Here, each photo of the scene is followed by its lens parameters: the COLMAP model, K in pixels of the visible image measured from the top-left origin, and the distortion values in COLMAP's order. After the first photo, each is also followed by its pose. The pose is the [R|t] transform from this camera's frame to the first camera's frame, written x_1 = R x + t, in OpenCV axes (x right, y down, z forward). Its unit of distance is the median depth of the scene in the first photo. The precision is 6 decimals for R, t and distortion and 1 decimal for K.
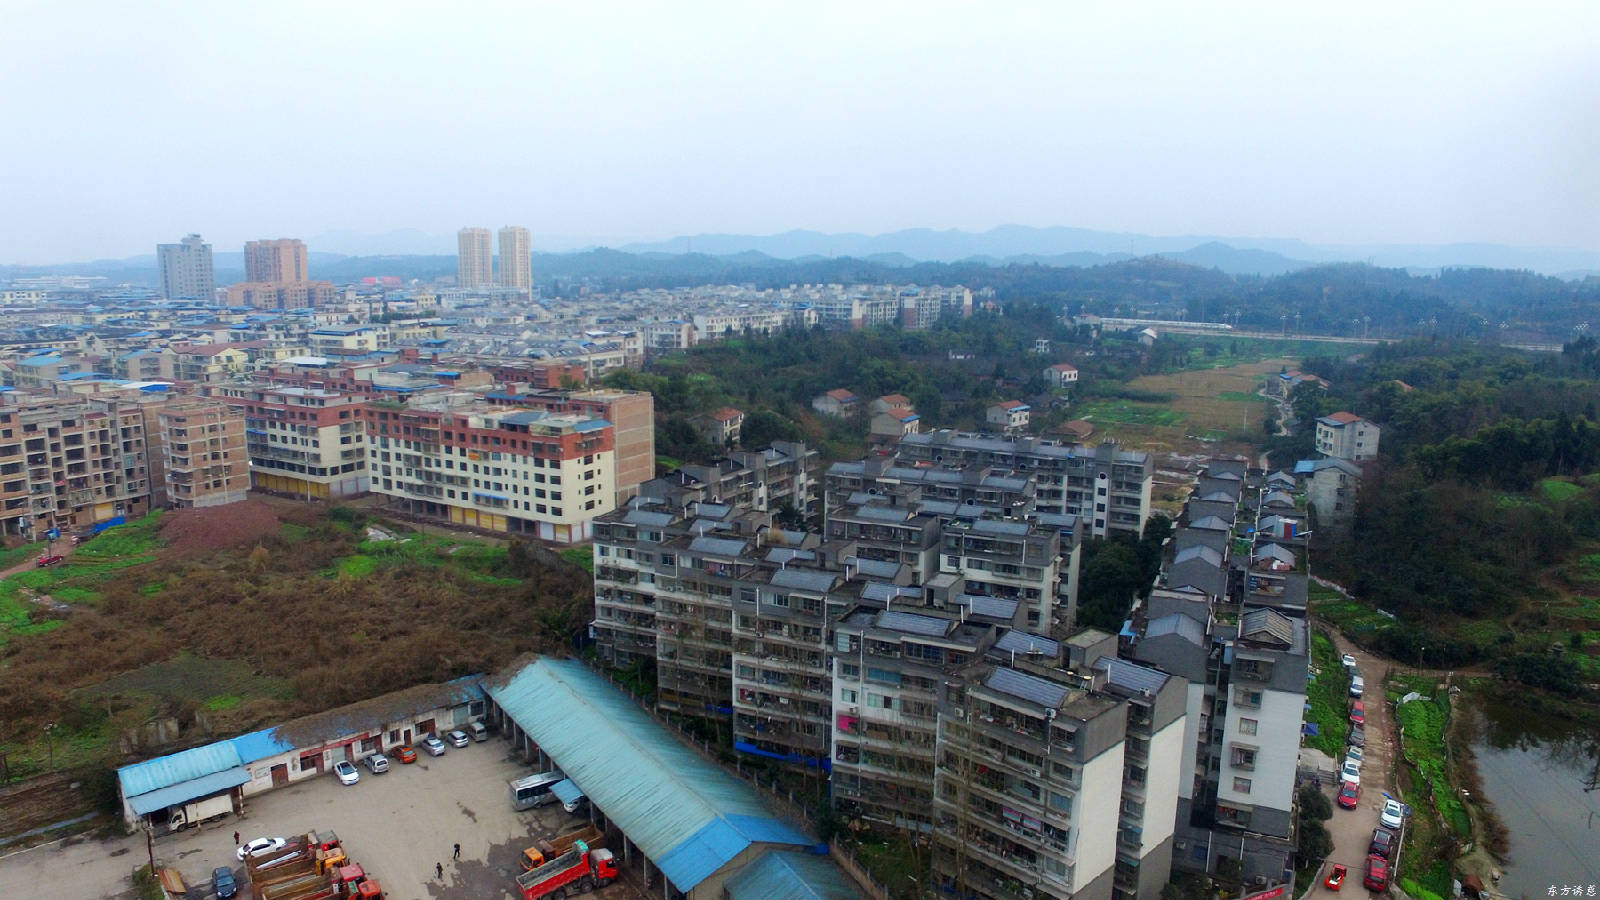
lens RADIAL K [[1074.7, 0, 801.9], [0, 1074.7, 462.2], [0, 0, 1]] dist [-0.127542, 0.095474]
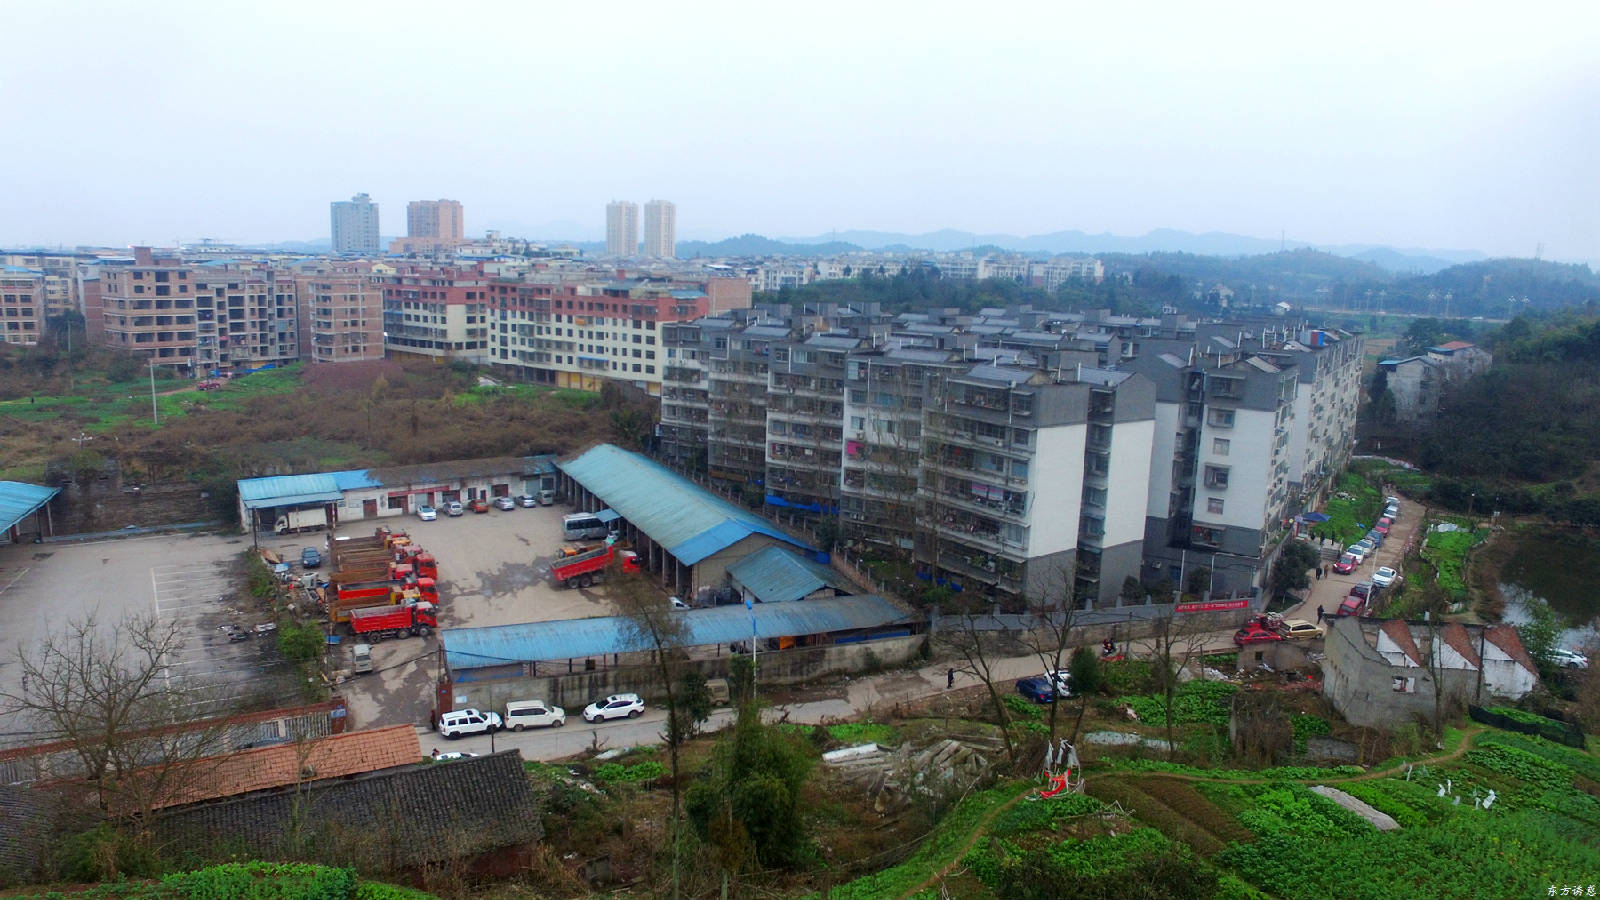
lens RADIAL K [[1074.7, 0, 801.9], [0, 1074.7, 462.2], [0, 0, 1]] dist [-0.127542, 0.095474]
pose [[0.990221, 0.046800, -0.131422, 0.067334], [-0.047148, 0.998888, 0.000461, 0.130751], [0.131297, 0.005740, 0.991326, -0.048742]]
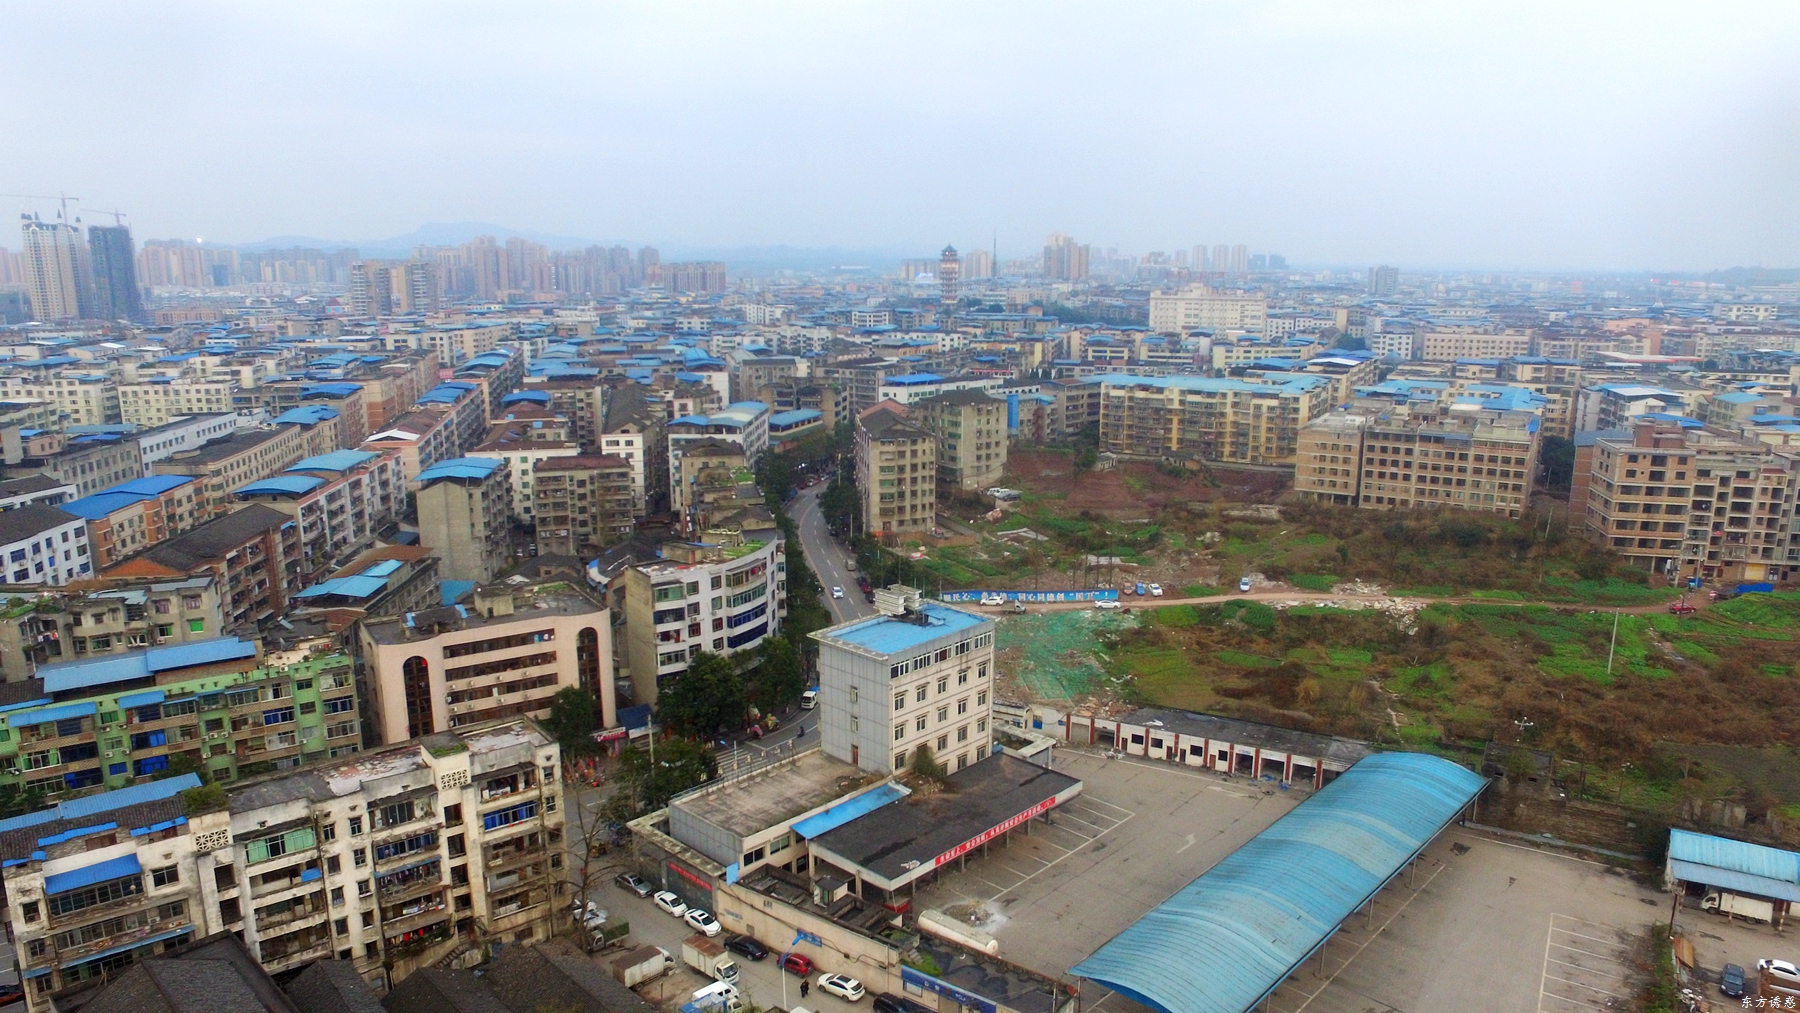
lens RADIAL K [[1209.0, 0, 902.2], [0, 1209.0, 520.3], [0, 0, 1]] dist [-0.127542, 0.095474]
pose [[0.296593, 0.202390, -0.933312, 0.074024], [-0.176380, 0.972082, 0.154747, -0.026695], [0.938575, 0.118721, 0.324011, -0.079394]]
